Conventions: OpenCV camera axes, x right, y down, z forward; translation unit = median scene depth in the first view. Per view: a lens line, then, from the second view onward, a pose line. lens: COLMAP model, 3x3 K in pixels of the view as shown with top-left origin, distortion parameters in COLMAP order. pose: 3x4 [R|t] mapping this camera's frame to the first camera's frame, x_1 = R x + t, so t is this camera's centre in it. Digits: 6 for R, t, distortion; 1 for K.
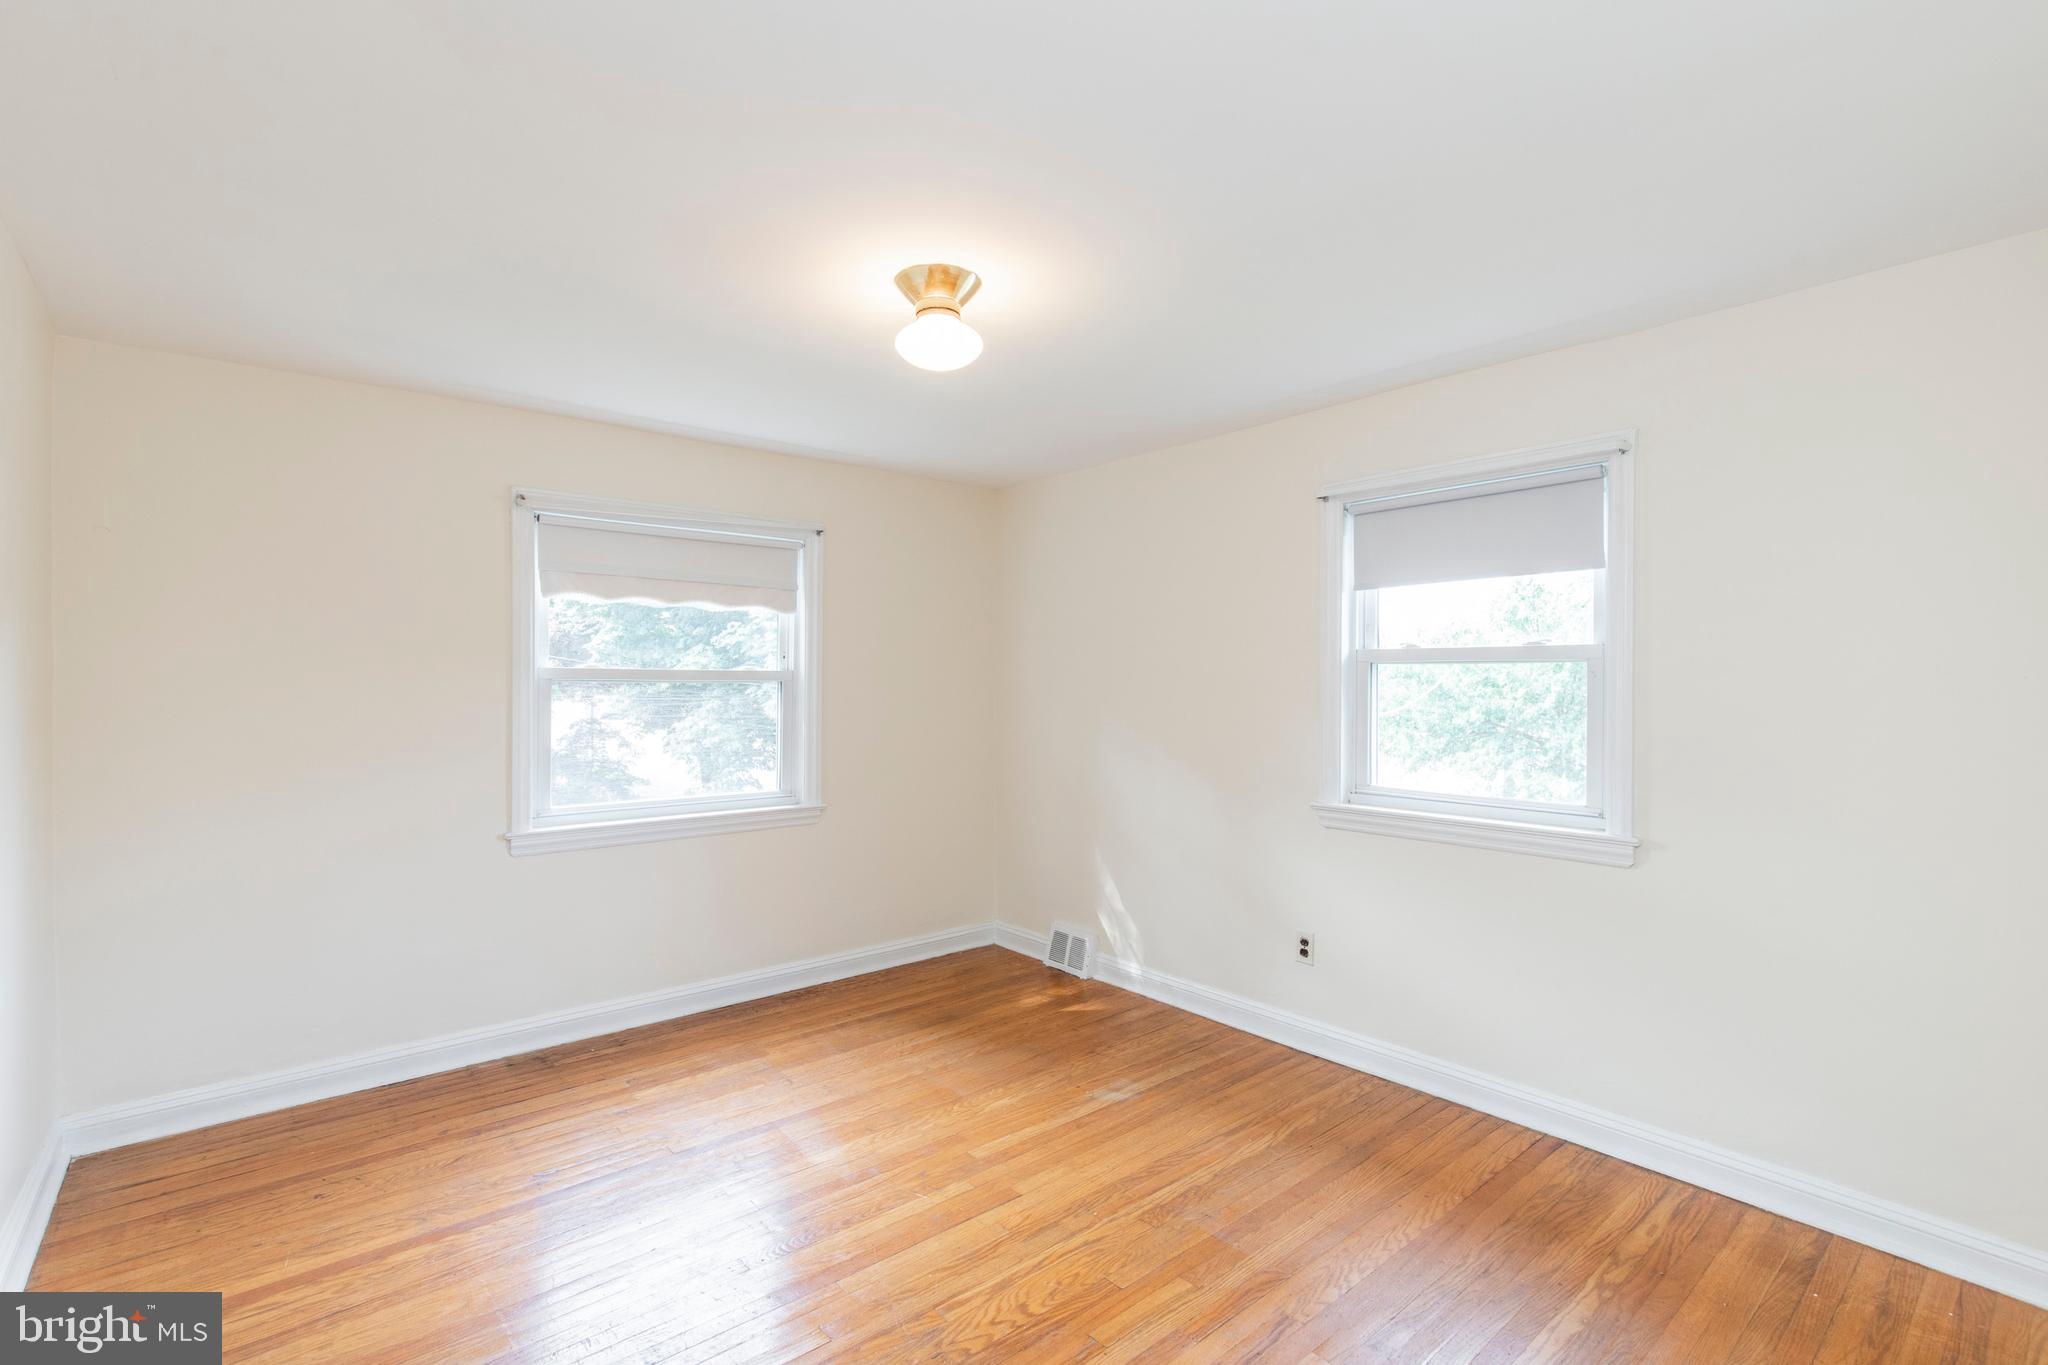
lens RADIAL K [[936.1, 0, 1025.1], [0, 936.1, 683.8], [0, 0, 1]] dist [0.003138, 0.000098]
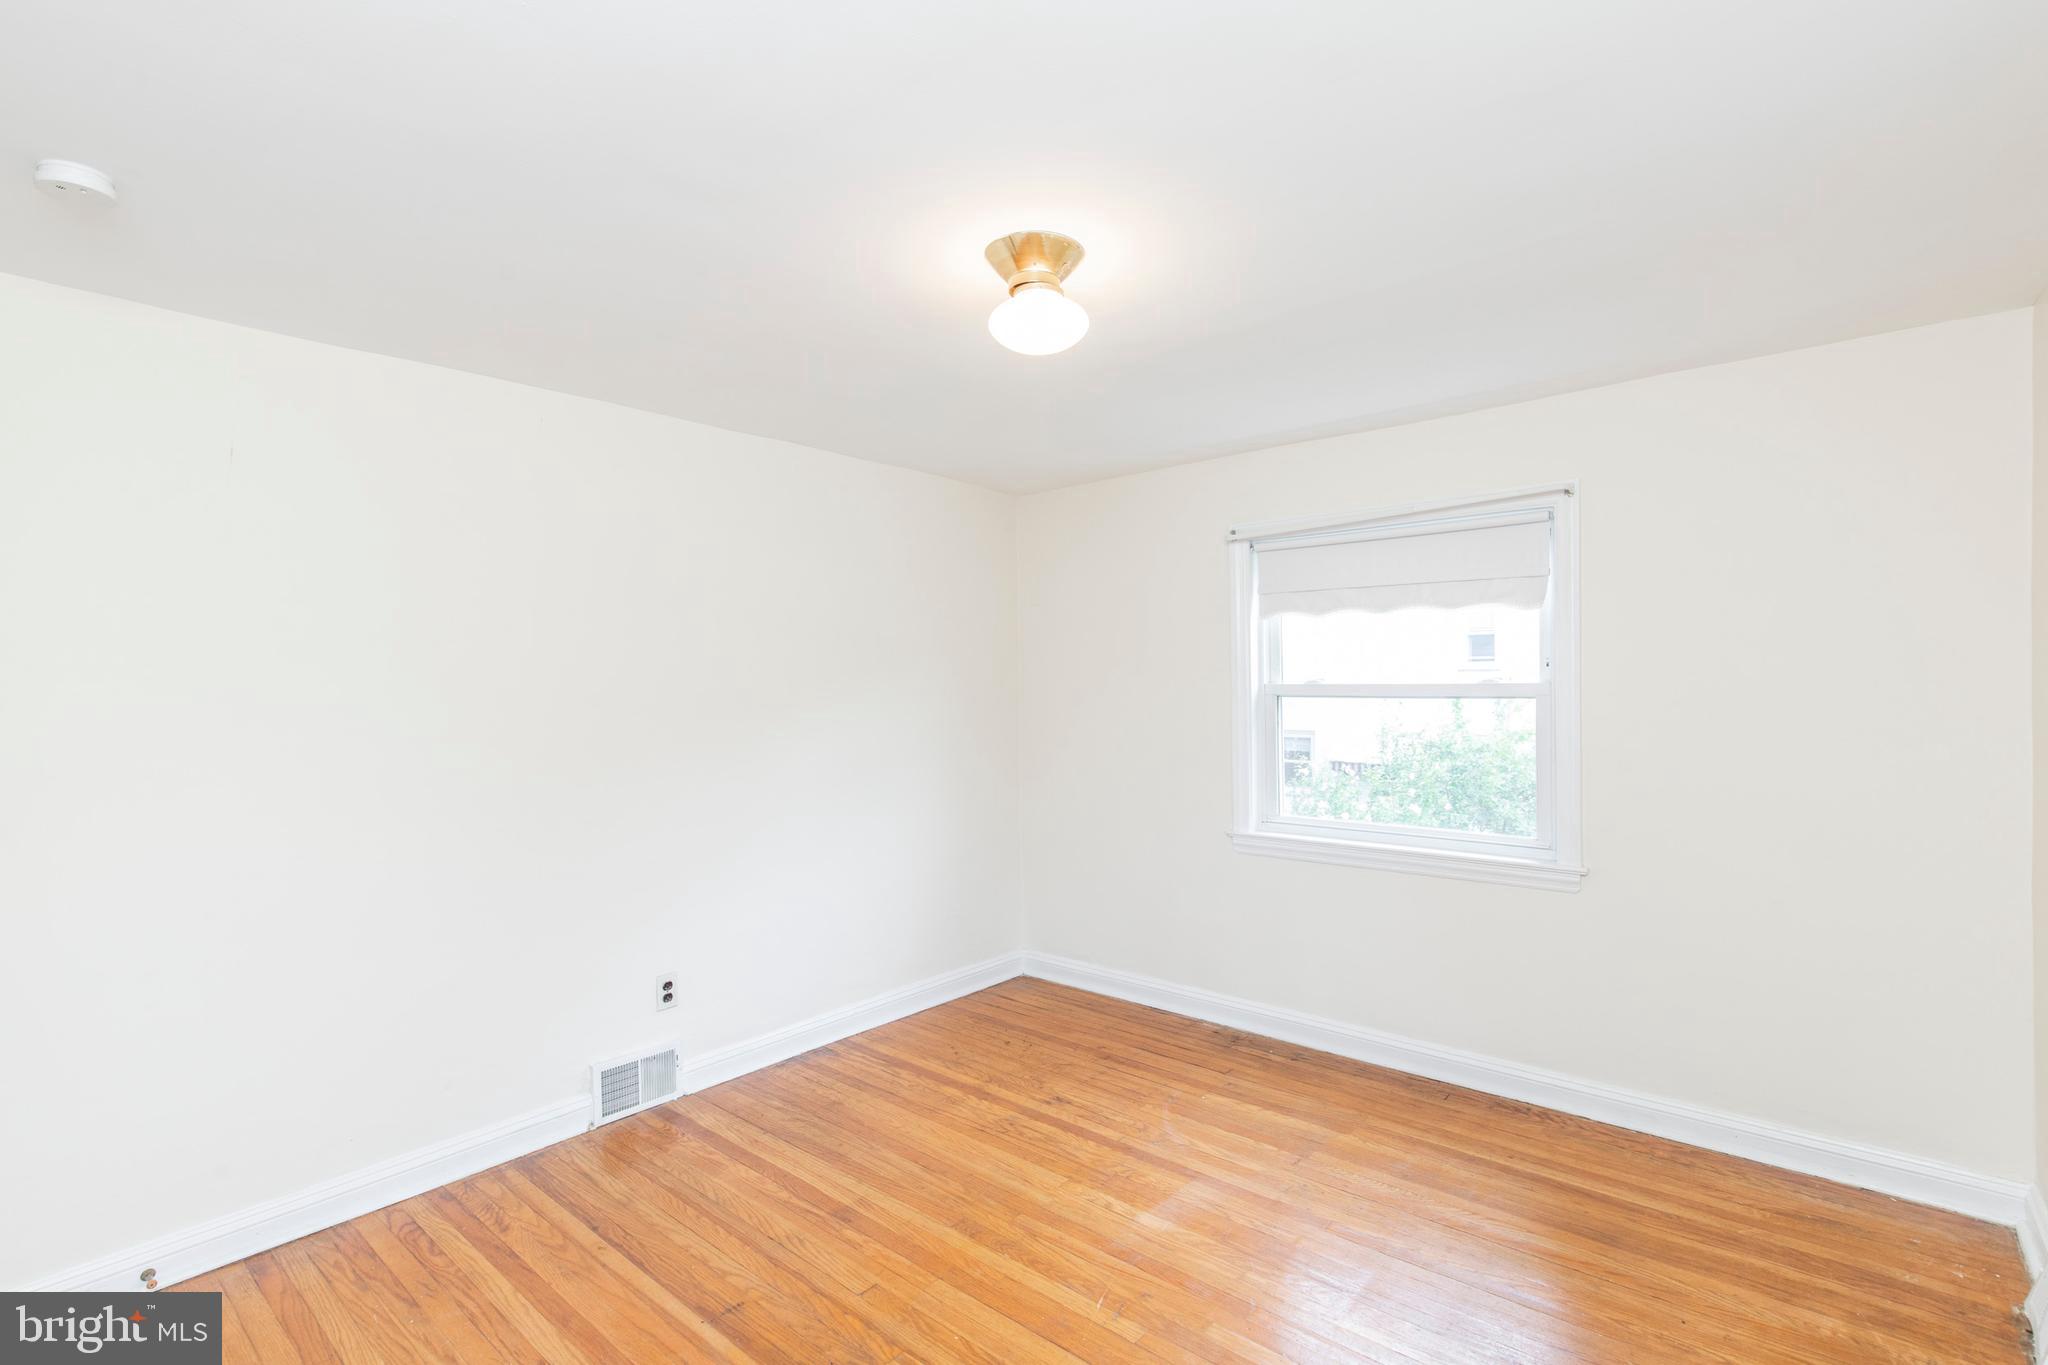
lens RADIAL K [[936.1, 0, 1023.6], [0, 936.1, 690.9], [0, 0, 1]] dist [0.003138, 0.000098]
pose [[0.172957, 0.006725, -0.984906, 0.556277], [0.000915, 0.999975, 0.006989, -0.017117], [0.984929, -0.002110, 0.172947, 0.603478]]
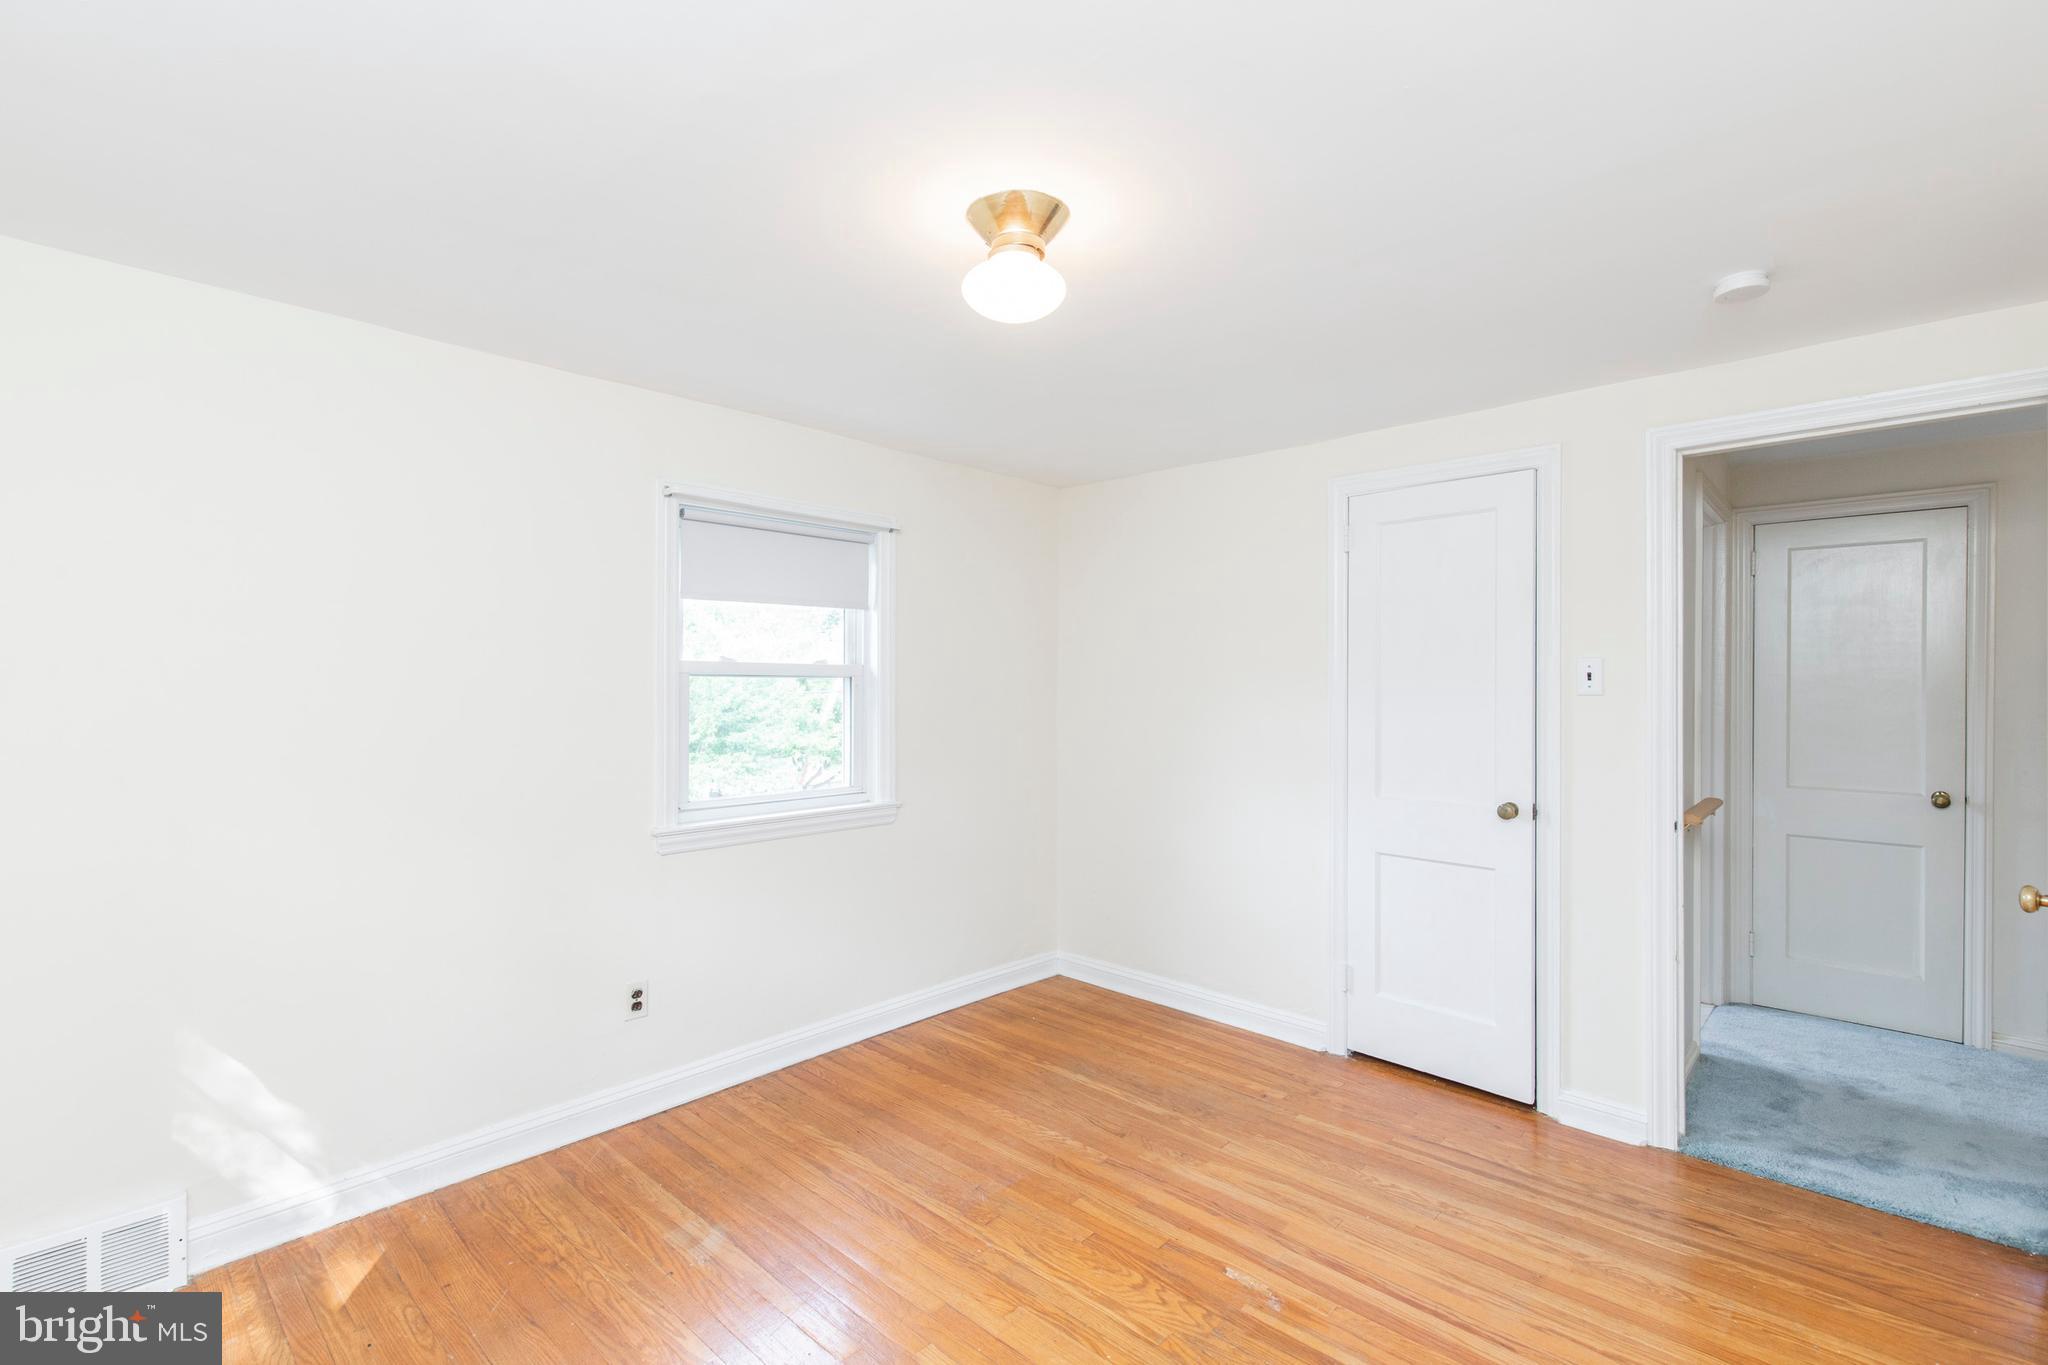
lens RADIAL K [[936.1, 0, 1059.3], [0, 936.1, 674.2], [0, 0, 1]] dist [0.003138, 0.000098]
pose [[-0.133188, 0.006492, 0.991070, -0.671977], [0.003996, 0.999974, -0.006013, -0.016635], [-0.991083, 0.003159, -0.133210, 0.783686]]
